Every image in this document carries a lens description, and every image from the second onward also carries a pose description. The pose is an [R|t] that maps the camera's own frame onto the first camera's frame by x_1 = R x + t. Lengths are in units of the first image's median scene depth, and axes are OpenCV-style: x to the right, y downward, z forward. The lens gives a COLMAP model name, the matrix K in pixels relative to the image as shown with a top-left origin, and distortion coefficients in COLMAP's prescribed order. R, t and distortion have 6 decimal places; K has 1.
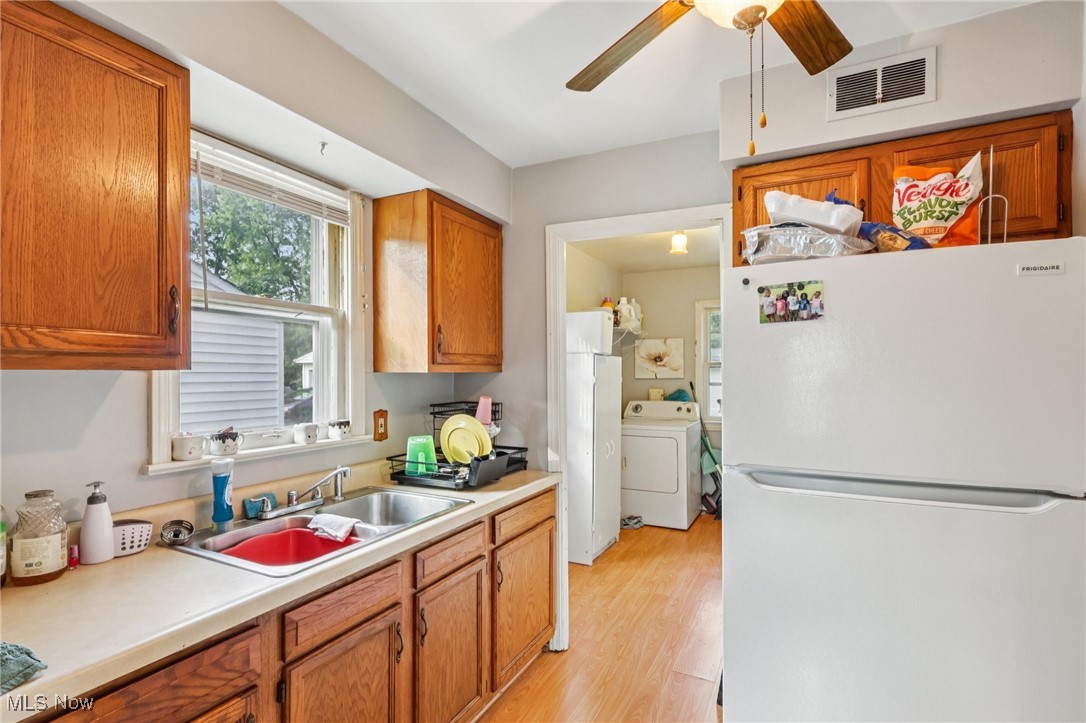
lens RADIAL K [[520.3, 0, 542.5], [0, 520.3, 370.7], [0, 0, 1]] dist [-0.000415, -0.000061]
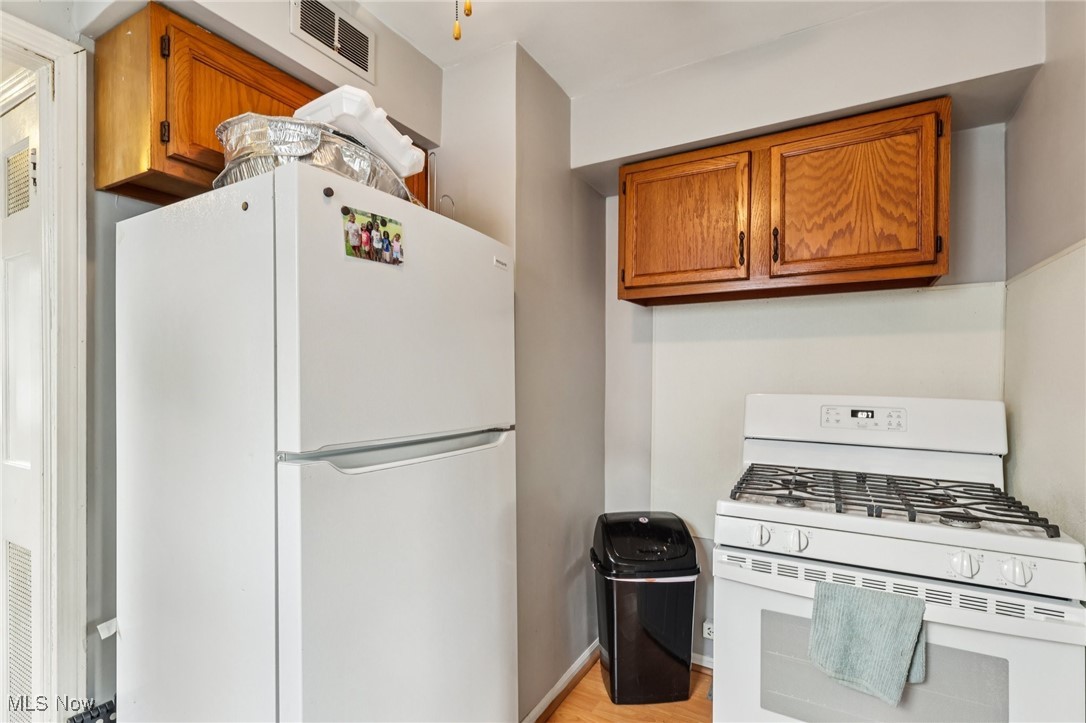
lens RADIAL K [[520.3, 0, 543.2], [0, 520.3, 370.7], [0, 0, 1]] dist [-0.000415, -0.000061]
pose [[0.044005, 0.014450, 0.998927, -0.323075], [-0.013541, 0.999812, -0.013866, 0.084440], [-0.998940, -0.012916, 0.044193, 0.697306]]
